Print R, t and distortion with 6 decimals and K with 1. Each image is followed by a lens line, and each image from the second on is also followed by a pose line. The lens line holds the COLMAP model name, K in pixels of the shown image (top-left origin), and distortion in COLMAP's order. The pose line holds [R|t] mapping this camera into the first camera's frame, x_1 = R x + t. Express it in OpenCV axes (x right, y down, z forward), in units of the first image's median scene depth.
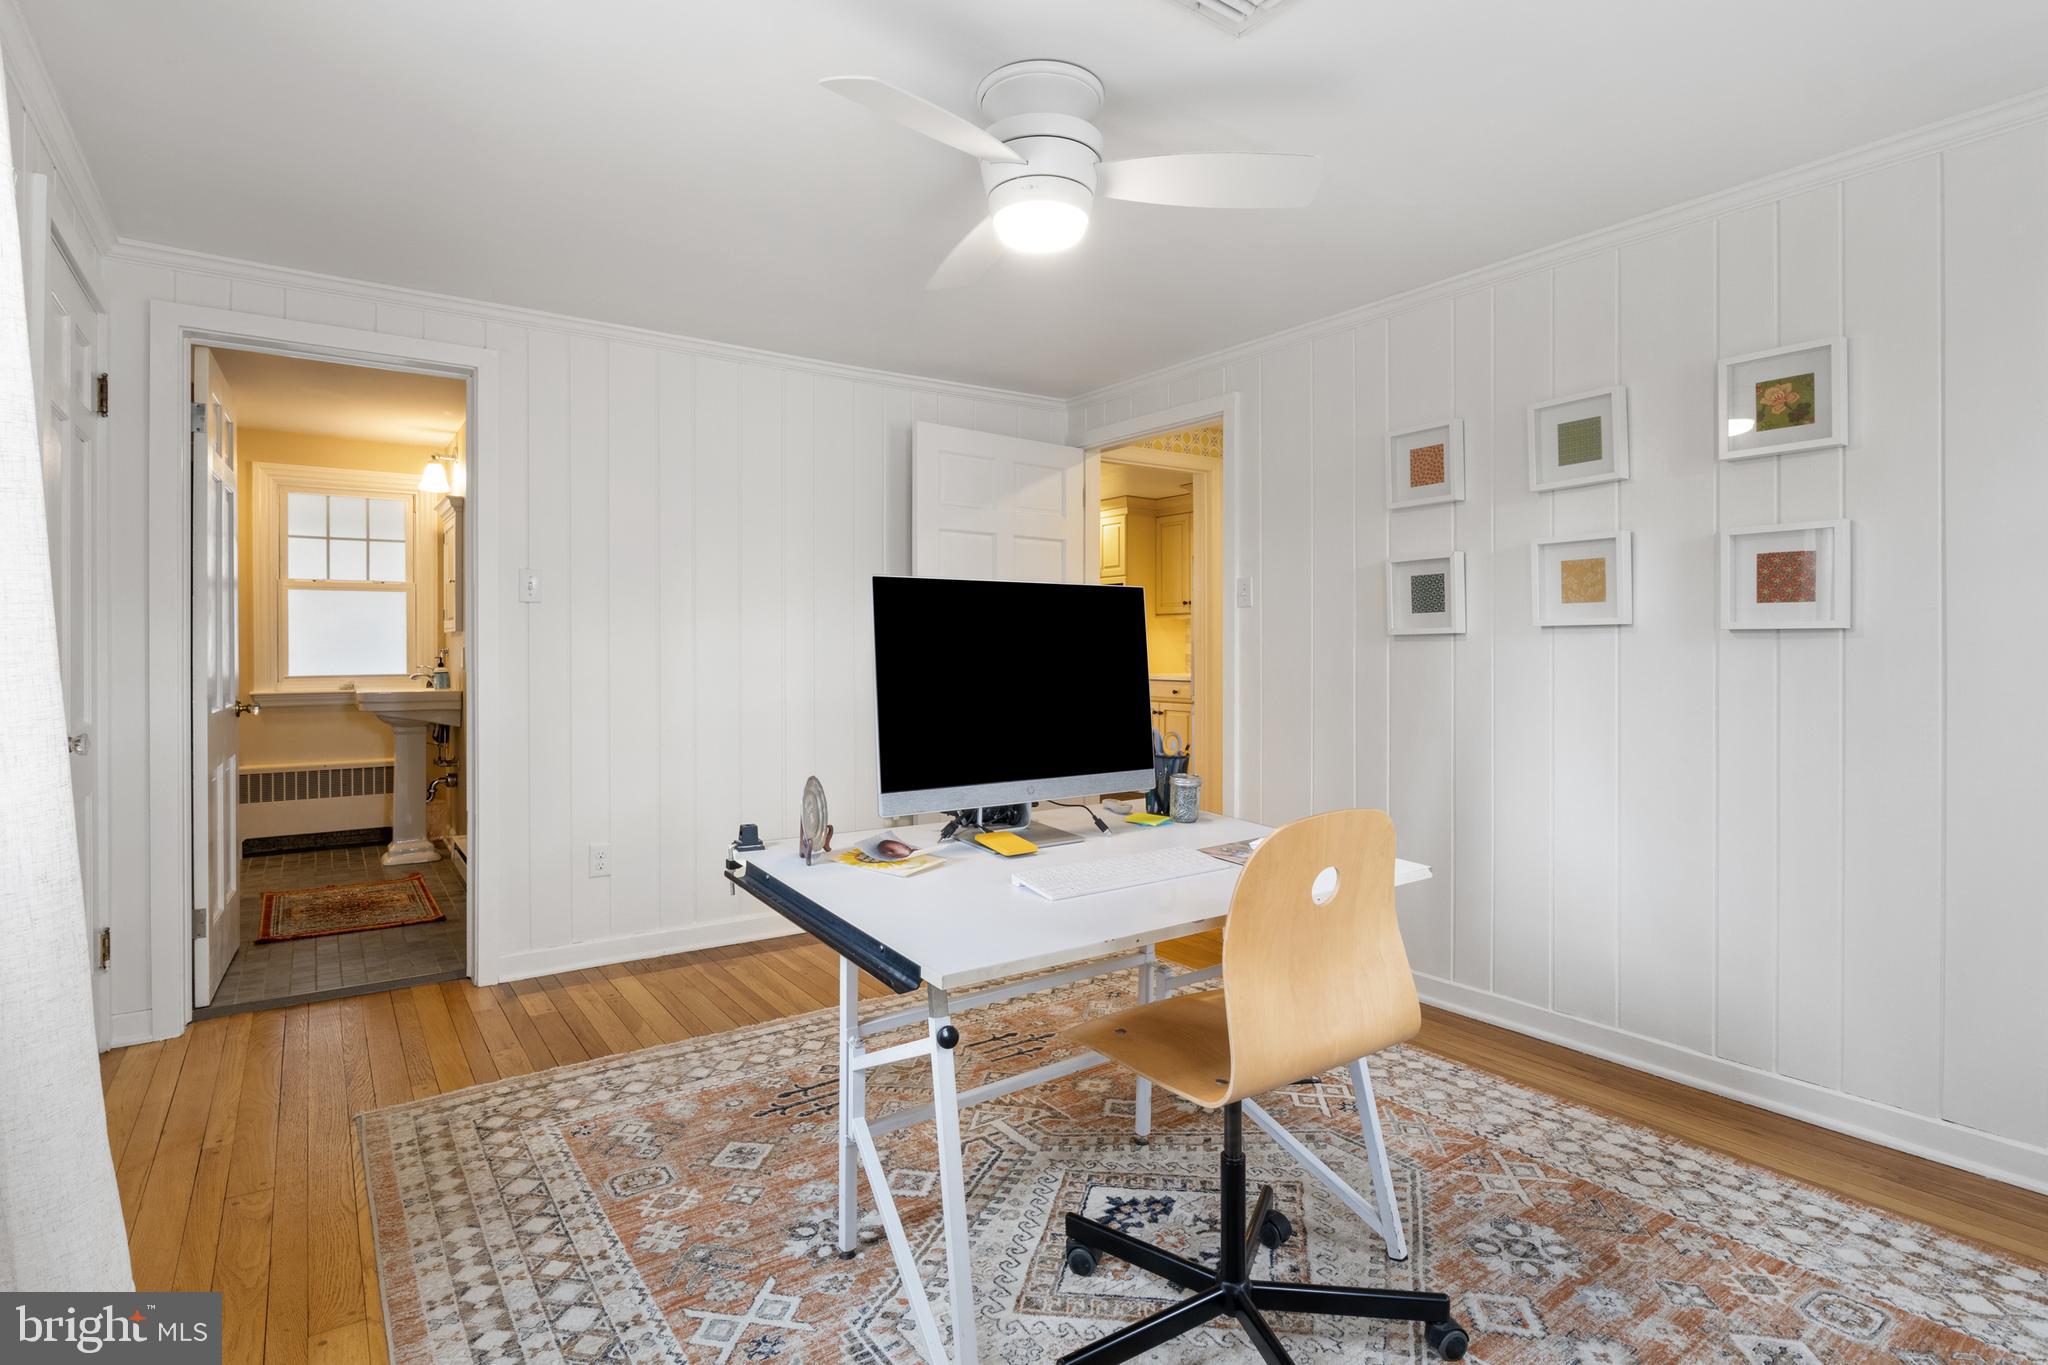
lens RADIAL K [[1039.2, 0, 1022.7], [0, 1039.2, 664.0], [0, 0, 1]] dist [-0.007598, -0.000384]
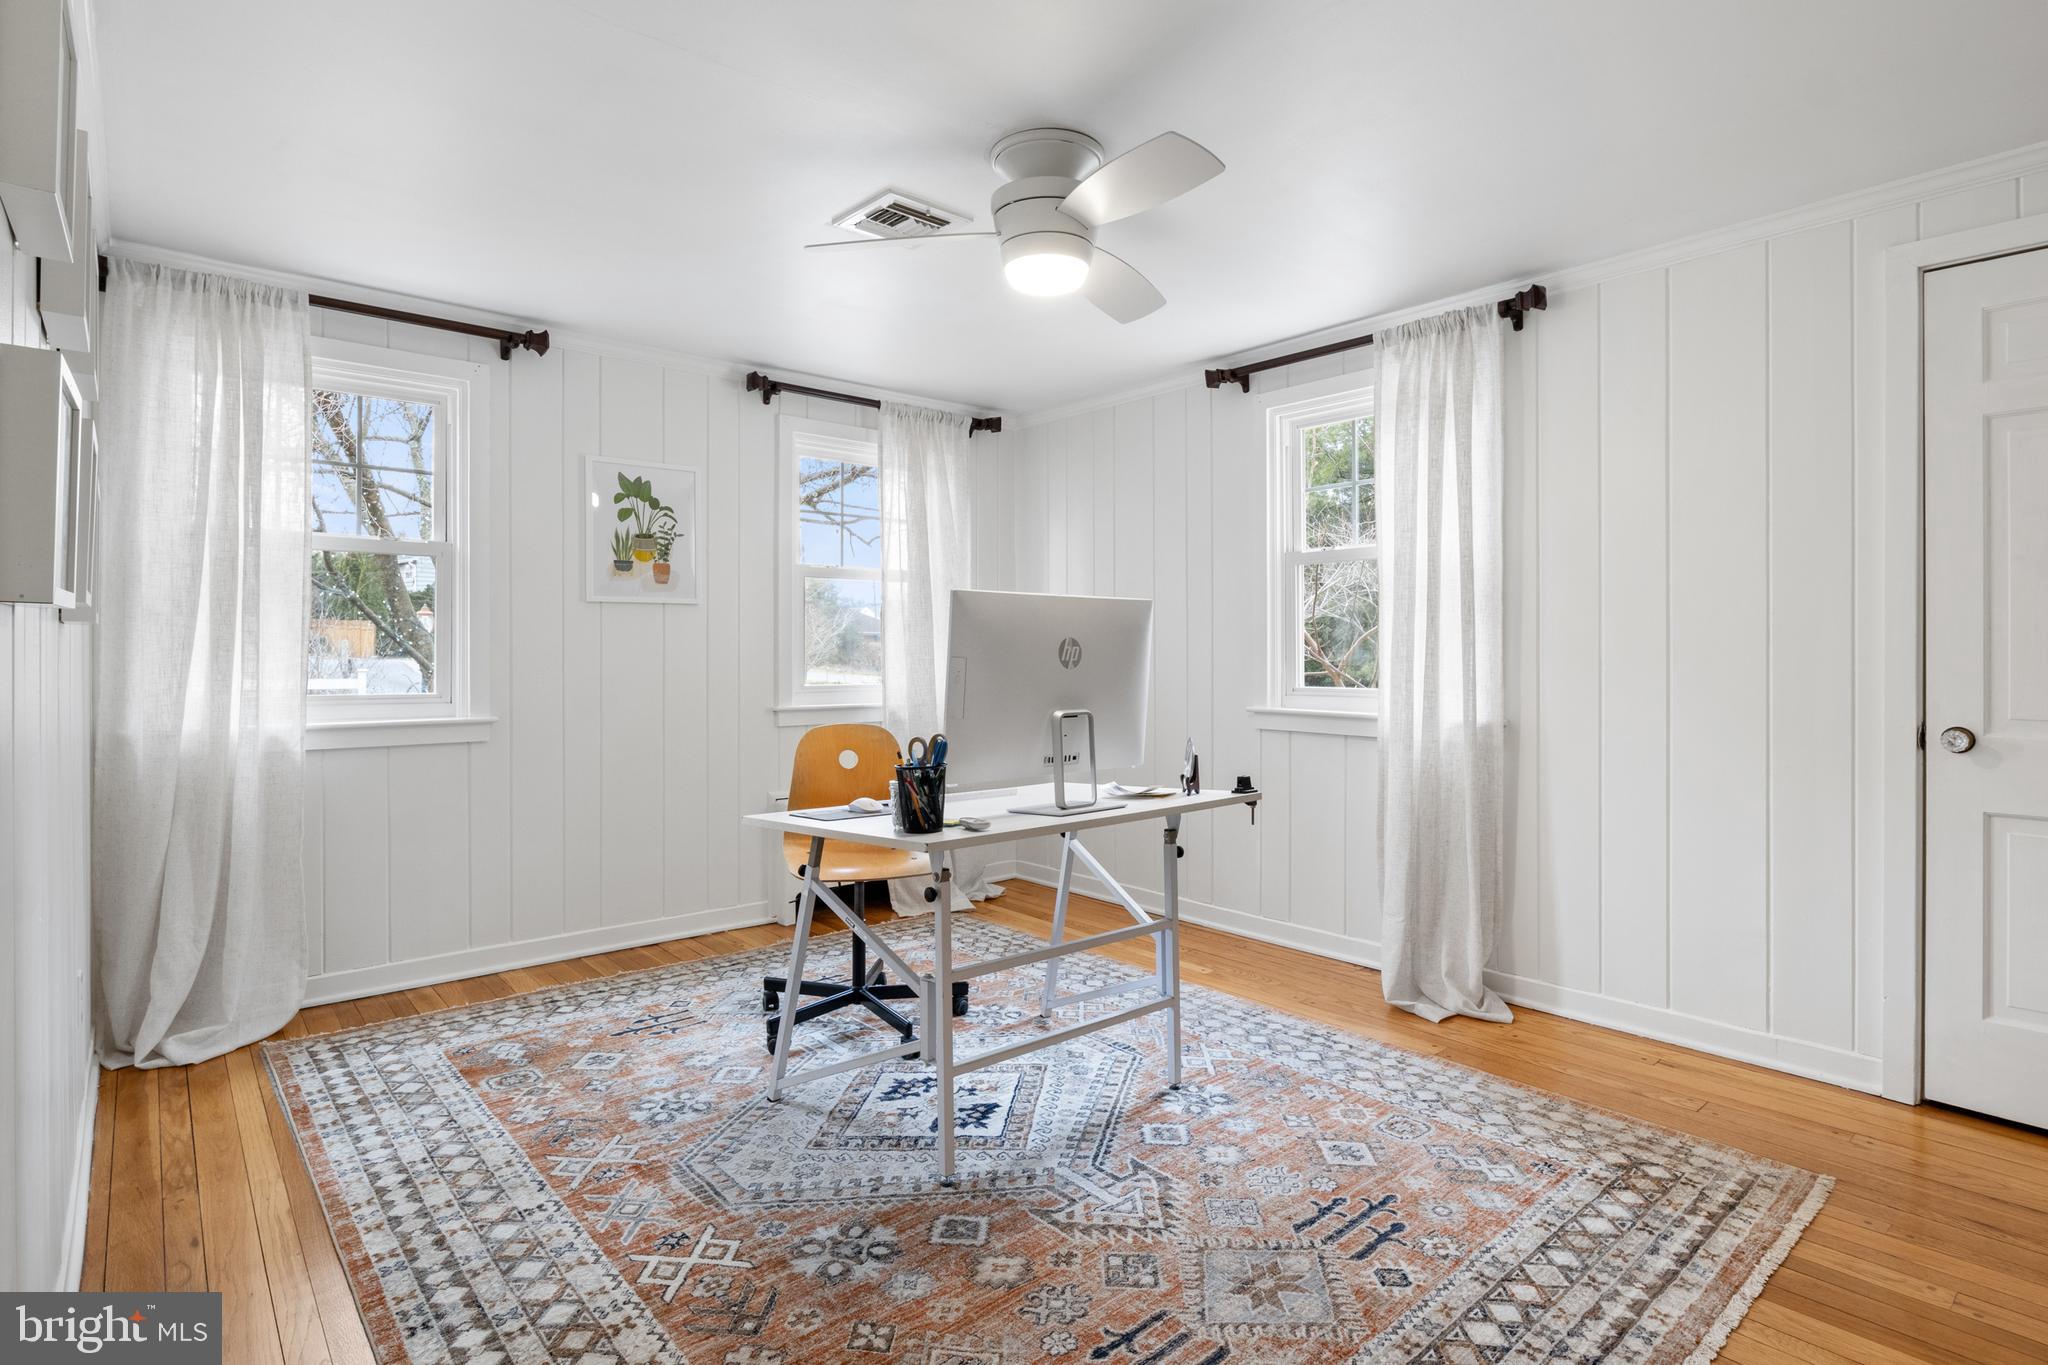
lens RADIAL K [[1039.2, 0, 1025.4], [0, 1039.2, 665.1], [0, 0, 1]] dist [-0.007598, -0.000384]
pose [[-0.994779, 0.000467, -0.102047, 0.140213], [-0.002451, 0.999592, 0.028472, -0.028237], [0.102019, 0.028573, -0.994372, 1.916309]]
